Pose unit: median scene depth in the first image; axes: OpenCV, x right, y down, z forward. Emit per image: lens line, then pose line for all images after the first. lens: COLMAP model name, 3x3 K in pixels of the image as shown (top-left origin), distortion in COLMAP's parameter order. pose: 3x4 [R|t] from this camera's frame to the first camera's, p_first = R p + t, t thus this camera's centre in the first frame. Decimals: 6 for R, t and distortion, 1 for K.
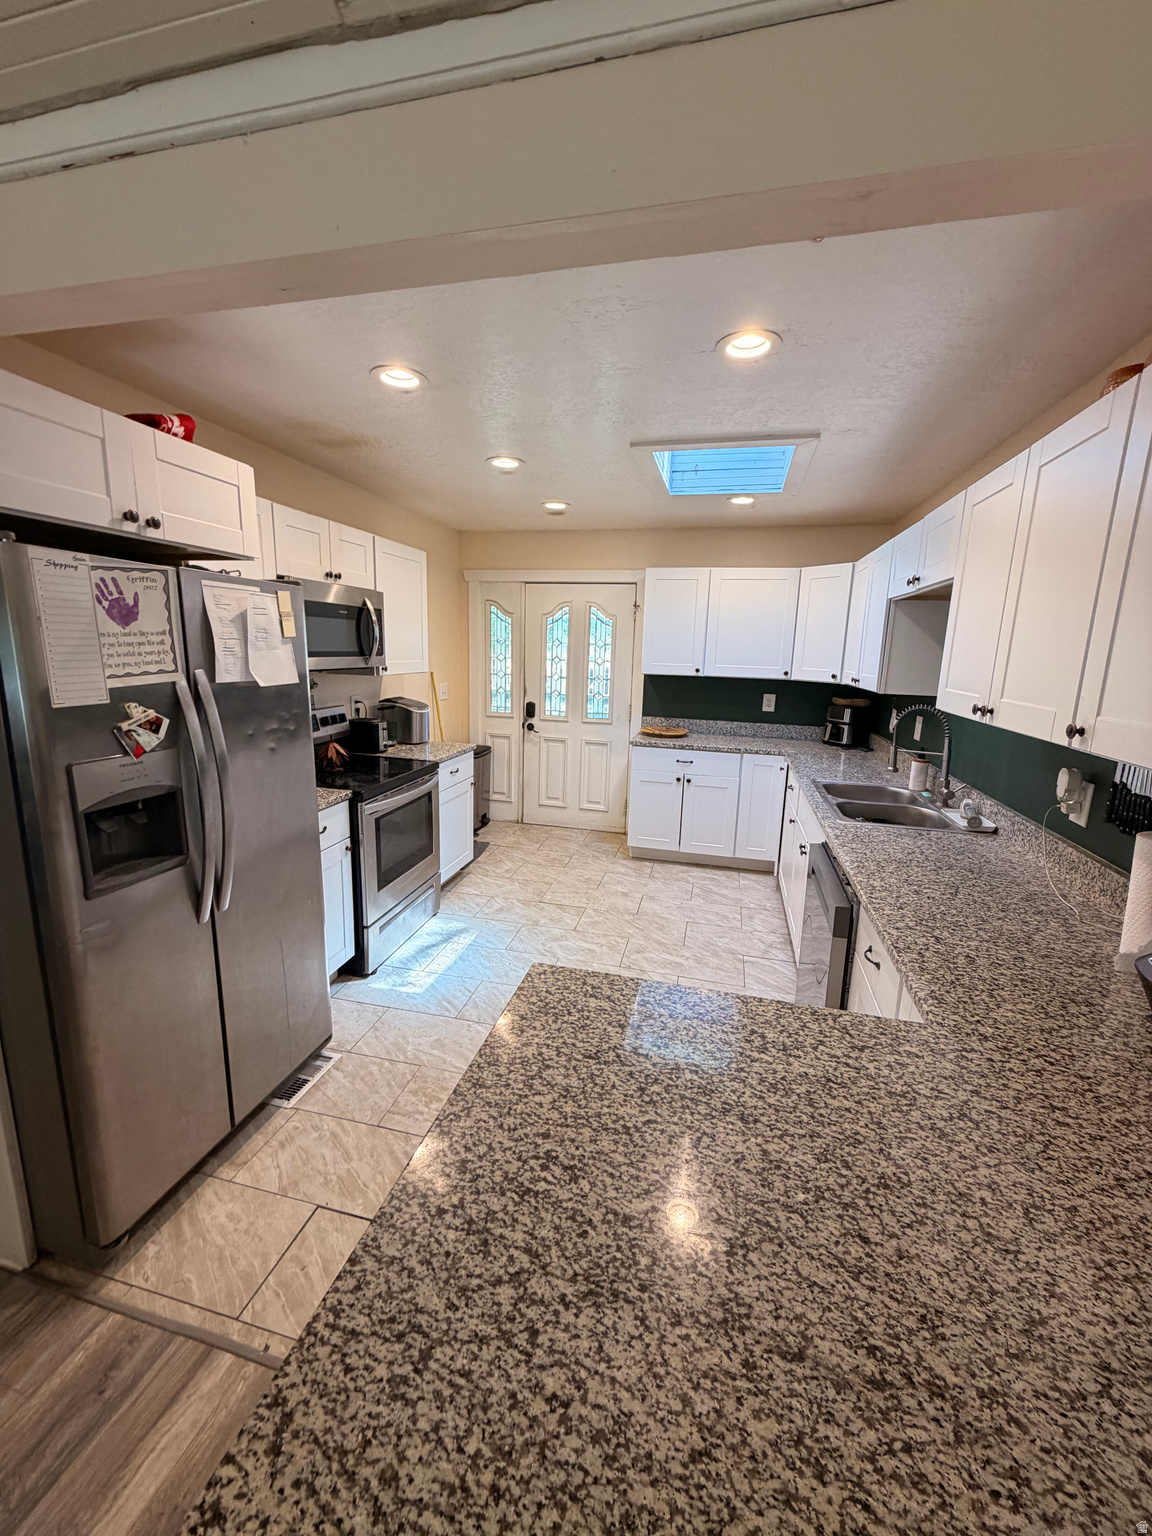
lens RADIAL K [[612.2, 0, 571.4], [0, 612.2, 768.0], [0, 0, 1]] dist [0.002306, 0.000214]
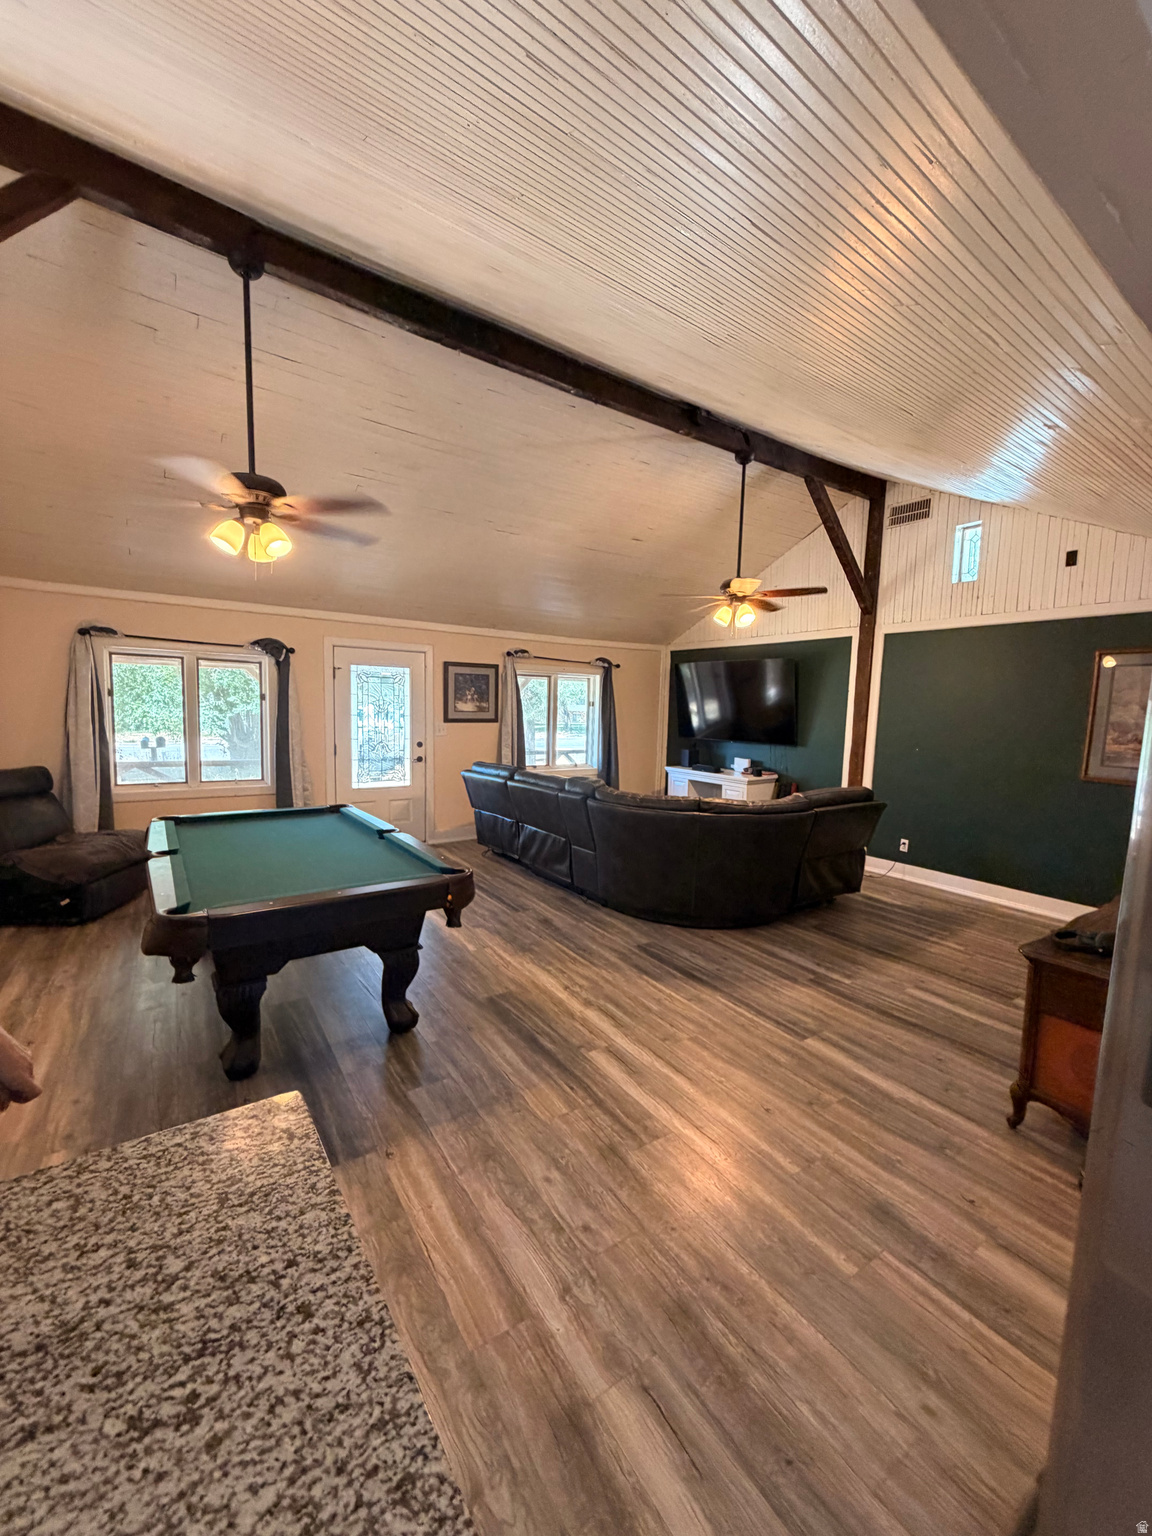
lens RADIAL K [[612.2, 0, 575.4], [0, 612.2, 769.7], [0, 0, 1]] dist [0.002306, 0.000214]
pose [[-0.650146, 0.028120, -0.759288, 0.186929], [-0.196108, 0.959246, 0.203444, -0.266914], [0.734065, 0.281171, -0.618136, 1.590522]]
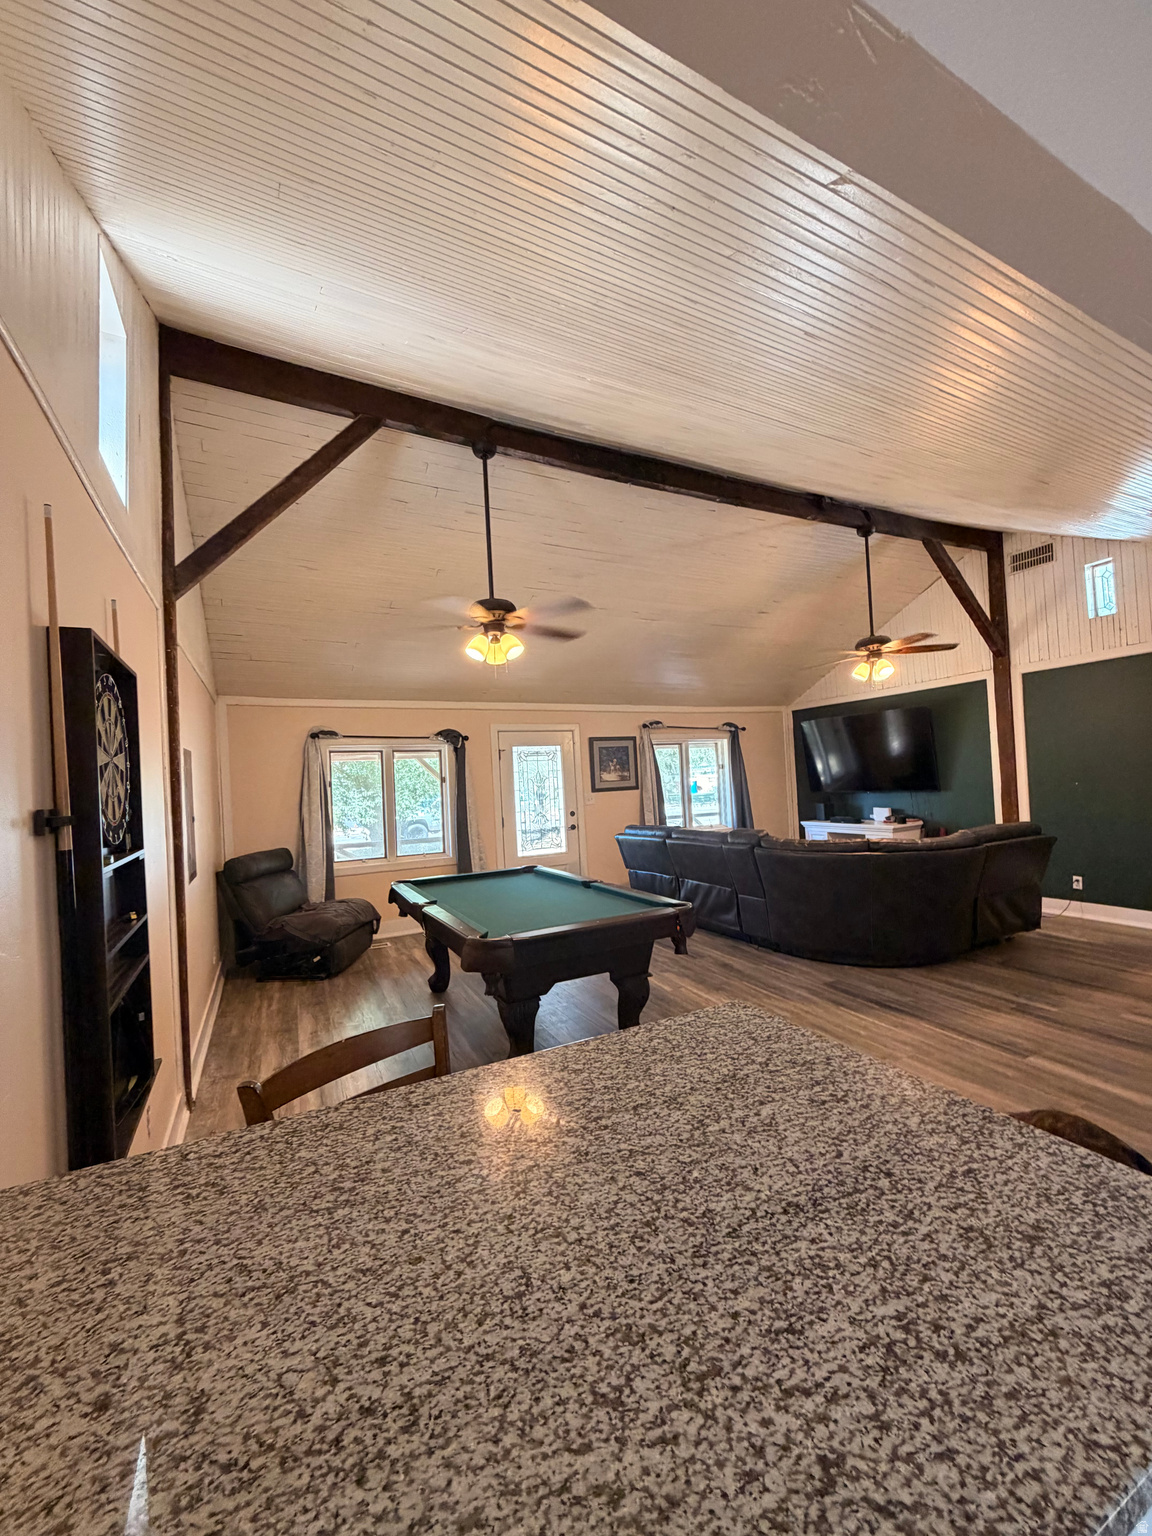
lens RADIAL K [[612.2, 0, 578.8], [0, 612.2, 768.3], [0, 0, 1]] dist [0.002306, 0.000214]
pose [[-0.752507, -0.012135, -0.658473, 1.237690], [-0.107125, 0.988770, 0.104202, -0.102832], [0.649814, 0.148952, -0.745356, 1.546399]]
